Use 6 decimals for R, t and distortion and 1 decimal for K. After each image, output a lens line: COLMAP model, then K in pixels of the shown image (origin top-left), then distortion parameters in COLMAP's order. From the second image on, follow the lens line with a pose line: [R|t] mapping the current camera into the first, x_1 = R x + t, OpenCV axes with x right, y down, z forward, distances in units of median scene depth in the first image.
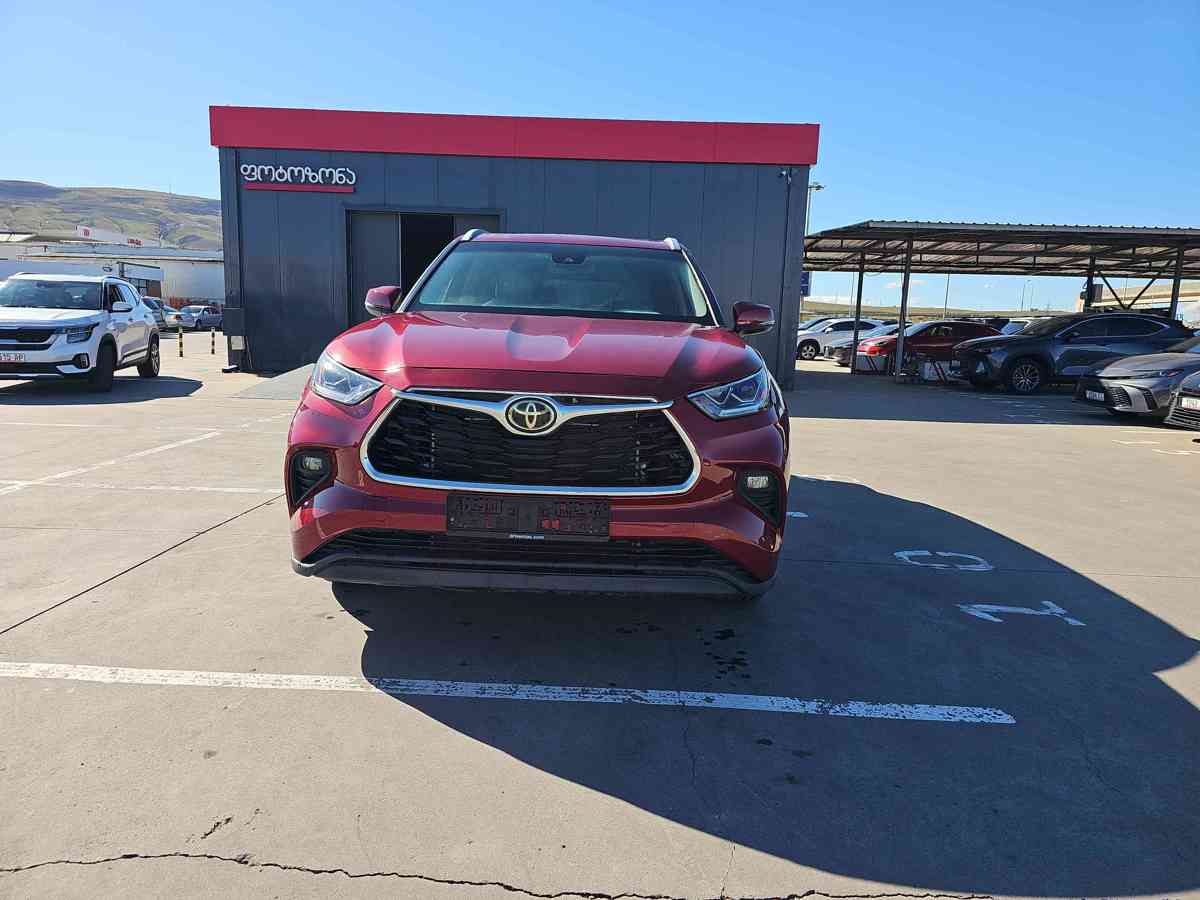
lens RADIAL K [[872.9, 0, 628.2], [0, 872.9, 450.8], [0, 0, 1]] dist [0.080457, -0.116759]
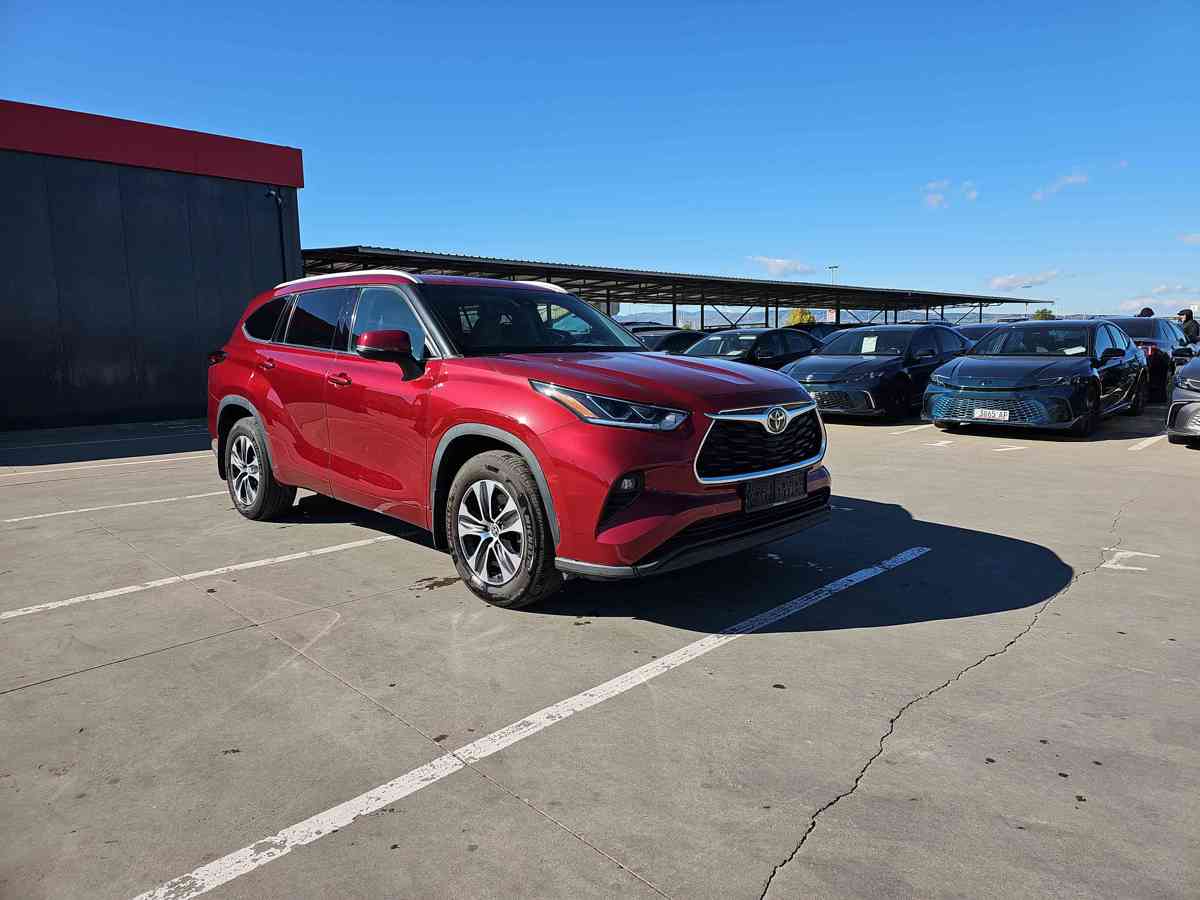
lens RADIAL K [[896.8, 0, 599.7], [0, 896.8, 433.3], [0, 0, 1]] dist [0.031562, 0.002024]
pose [[0.644855, -0.126882, 0.753700, -1.398702], [0.144086, 0.988624, 0.043152, -0.122075], [-0.750601, 0.080771, 0.655801, 0.229012]]
